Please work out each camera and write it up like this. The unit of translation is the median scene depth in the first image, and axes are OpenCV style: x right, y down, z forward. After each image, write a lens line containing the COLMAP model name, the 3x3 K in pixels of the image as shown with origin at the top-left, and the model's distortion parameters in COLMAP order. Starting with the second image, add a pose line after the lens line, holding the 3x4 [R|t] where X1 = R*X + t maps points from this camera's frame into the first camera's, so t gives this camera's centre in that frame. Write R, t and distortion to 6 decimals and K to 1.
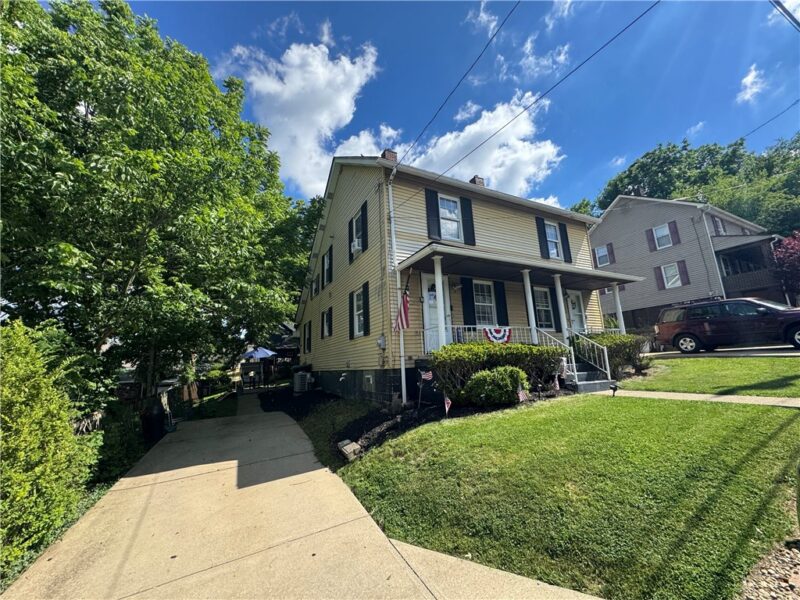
lens RADIAL K [[318.8, 0, 400.0], [0, 318.8, 300.0], [0, 0, 1]] dist [-0.002365, -0.000480]
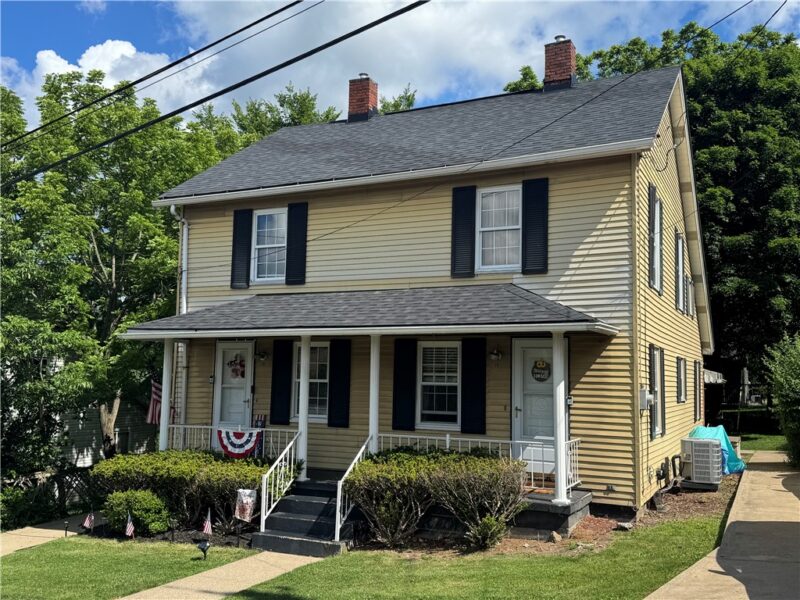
lens RADIAL K [[758.3, 0, 400.0], [0, 758.3, 300.0], [0, 0, 1]] dist [0.083977, -0.003936]
pose [[0.597488, -0.034627, -0.801130, 1.813242], [0.121909, 0.991377, 0.048071, -0.223749], [0.792557, -0.126386, 0.596557, 0.328313]]
